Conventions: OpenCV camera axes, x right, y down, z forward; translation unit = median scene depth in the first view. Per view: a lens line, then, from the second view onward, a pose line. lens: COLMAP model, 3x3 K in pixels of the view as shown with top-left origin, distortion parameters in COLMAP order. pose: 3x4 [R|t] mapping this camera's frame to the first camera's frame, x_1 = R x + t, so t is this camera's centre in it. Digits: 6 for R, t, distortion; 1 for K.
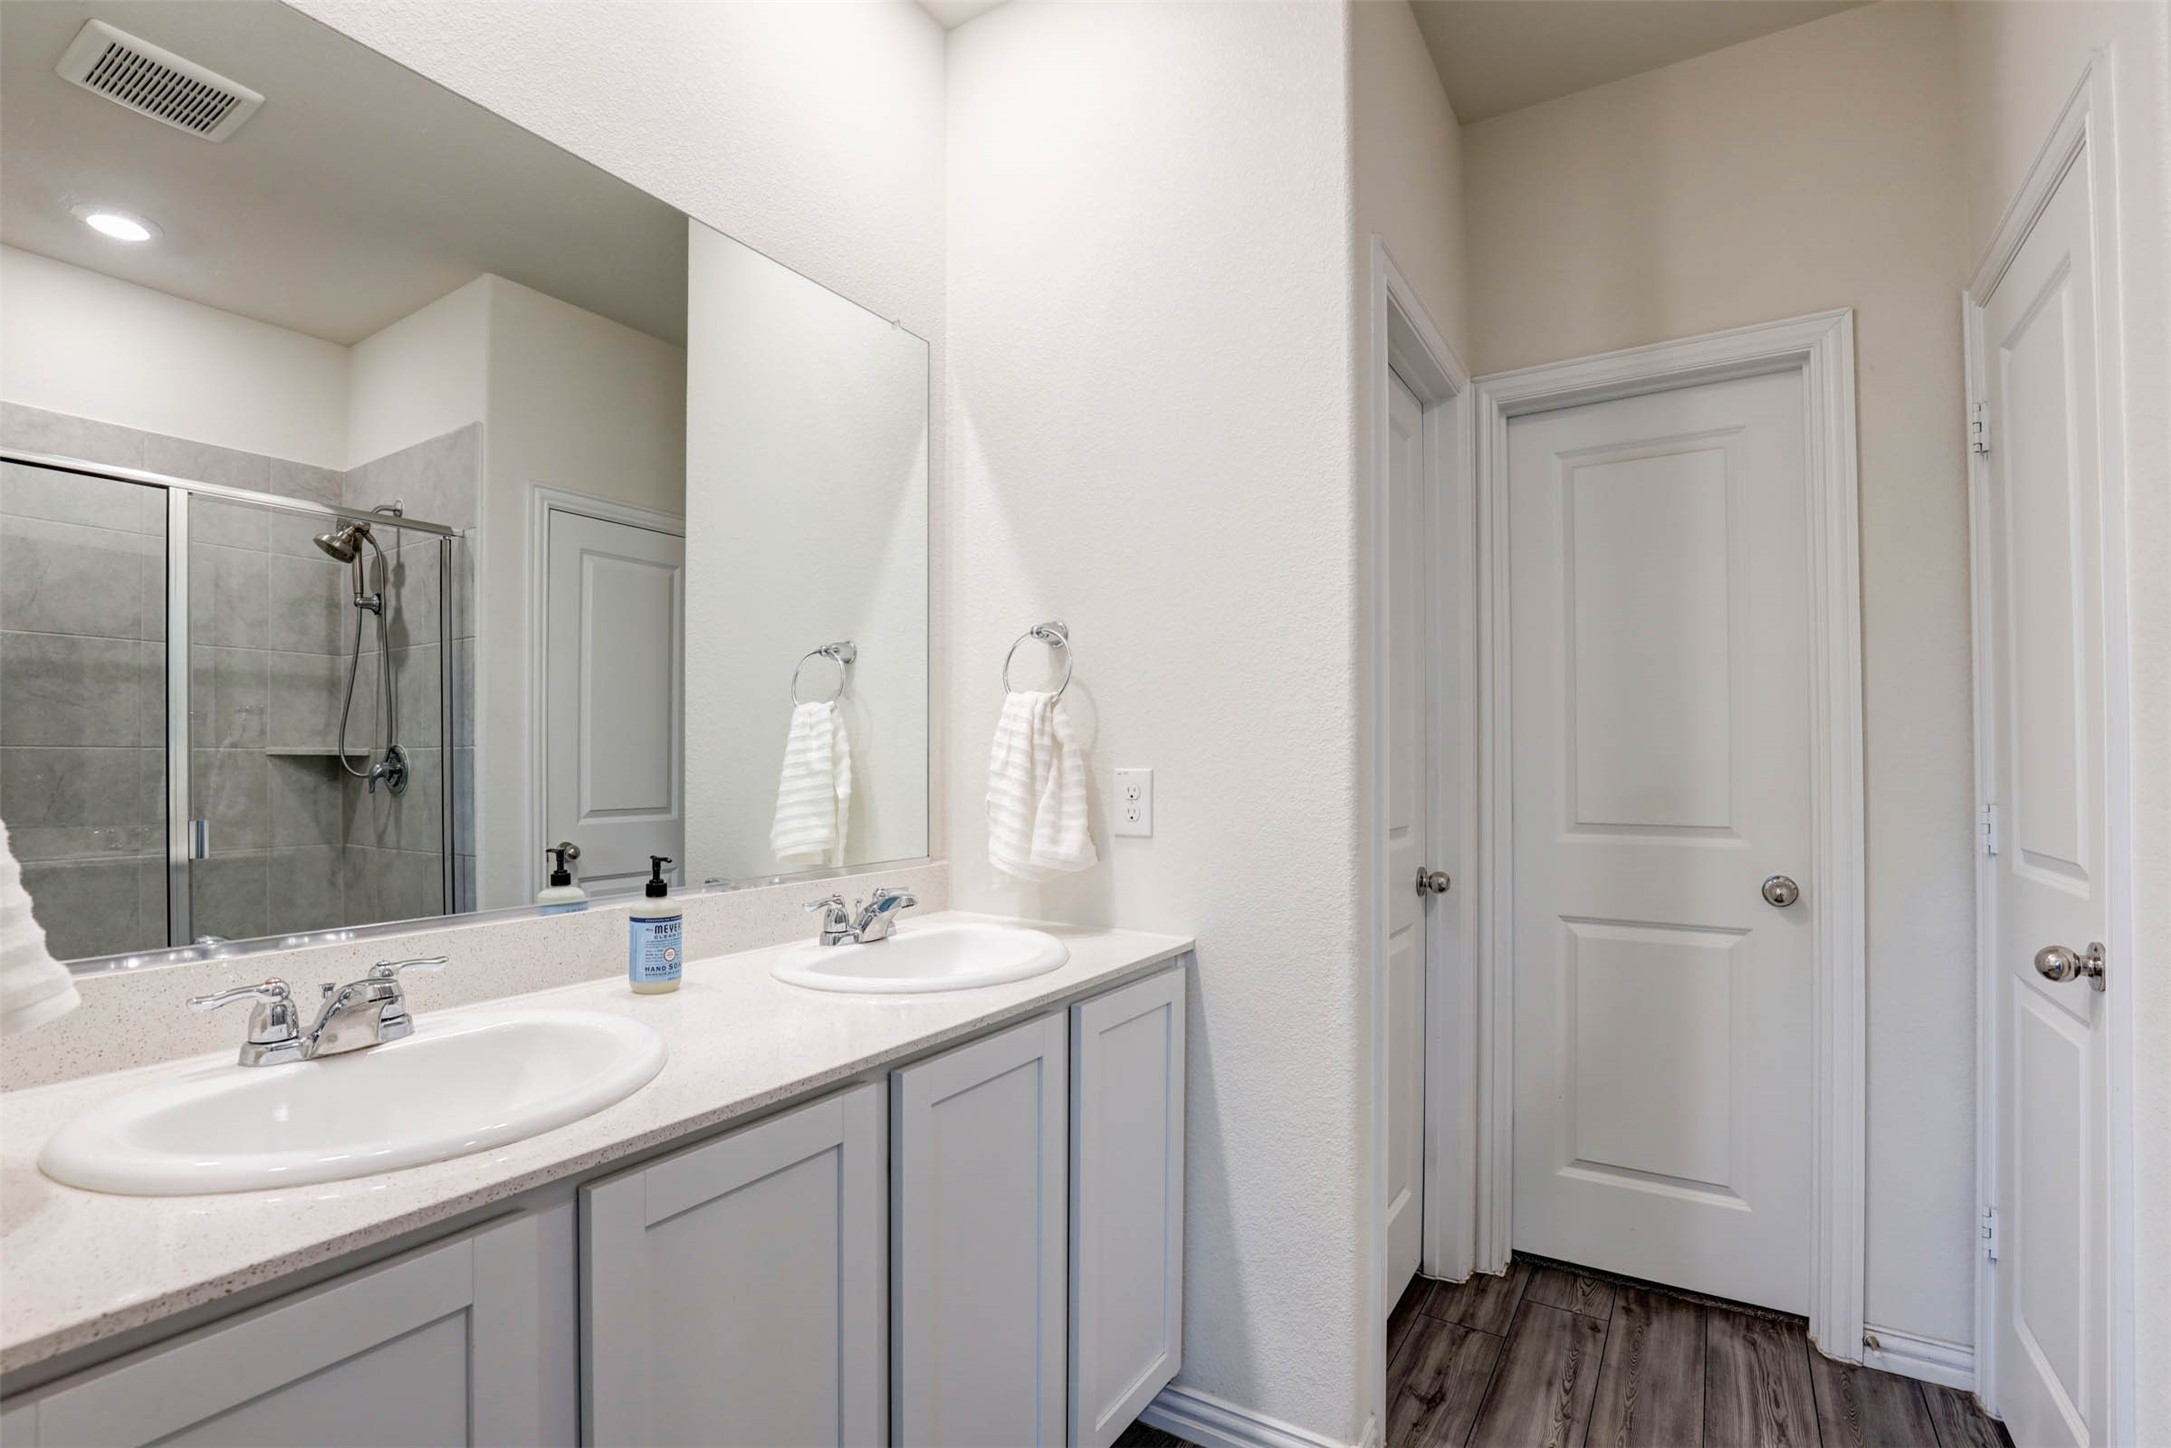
lens RADIAL K [[996.0, 0, 1088.9], [0, 996.0, 754.2], [0, 0, 1]] dist [-0.025461, 0.000646]
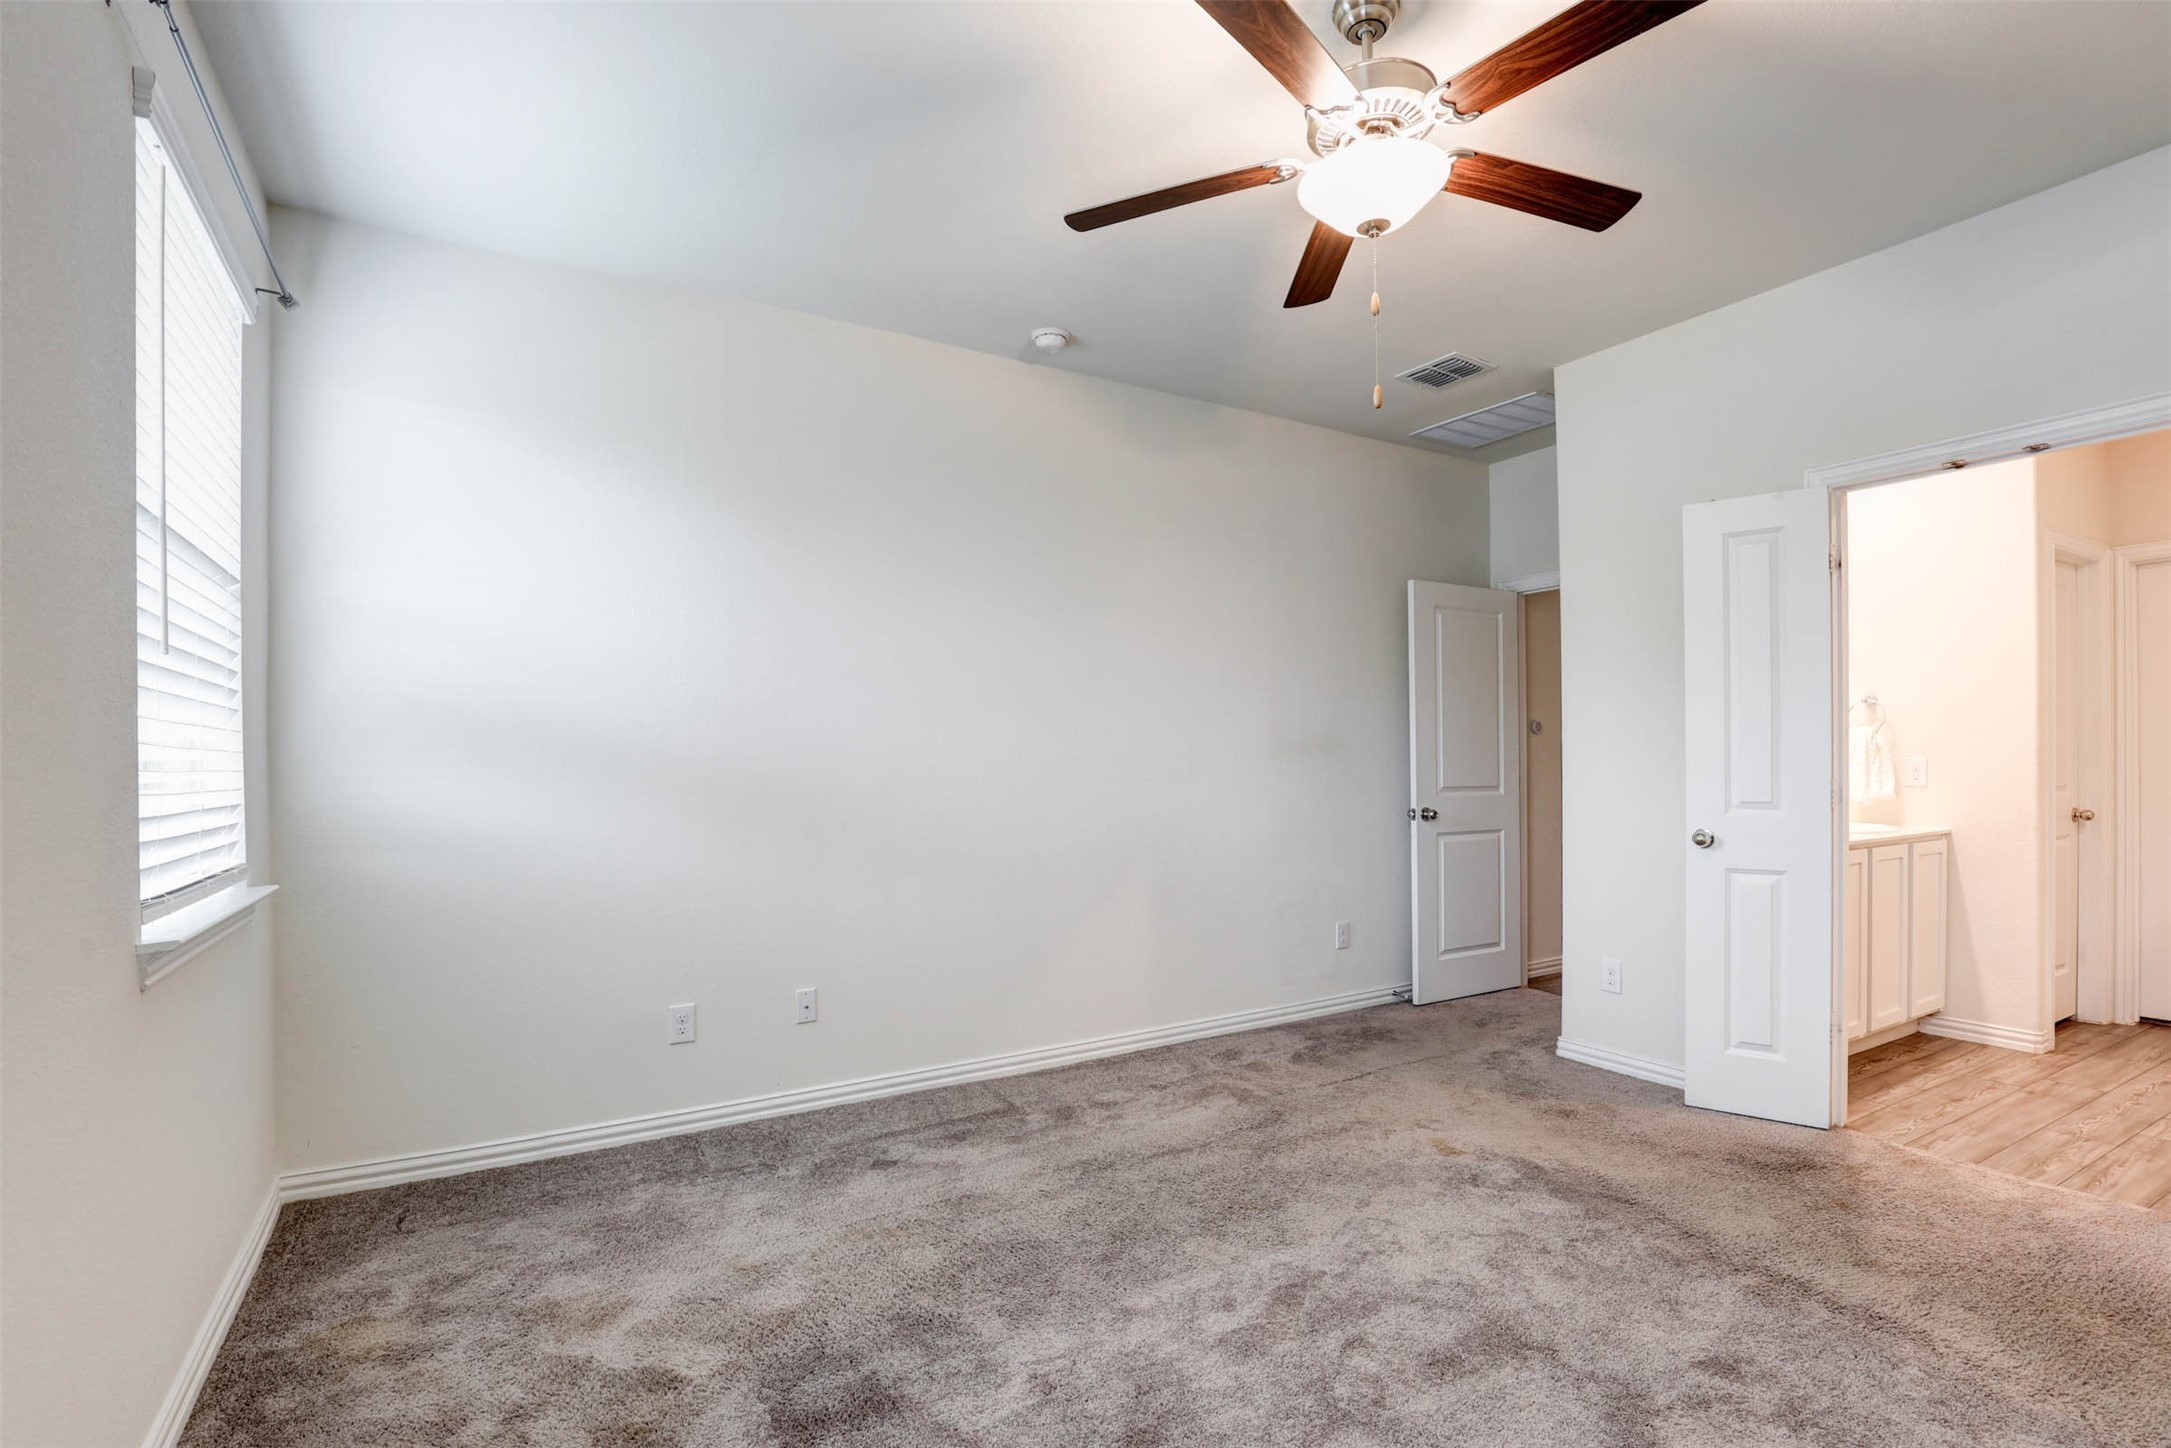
lens RADIAL K [[996.0, 0, 1088.9], [0, 996.0, 754.2], [0, 0, 1]] dist [-0.025461, 0.000646]
pose [[0.884654, -0.003126, -0.466237, -0.529706], [0.002625, 0.999995, -0.001724, 0.003500], [0.466241, 0.000301, 0.884658, -1.713911]]
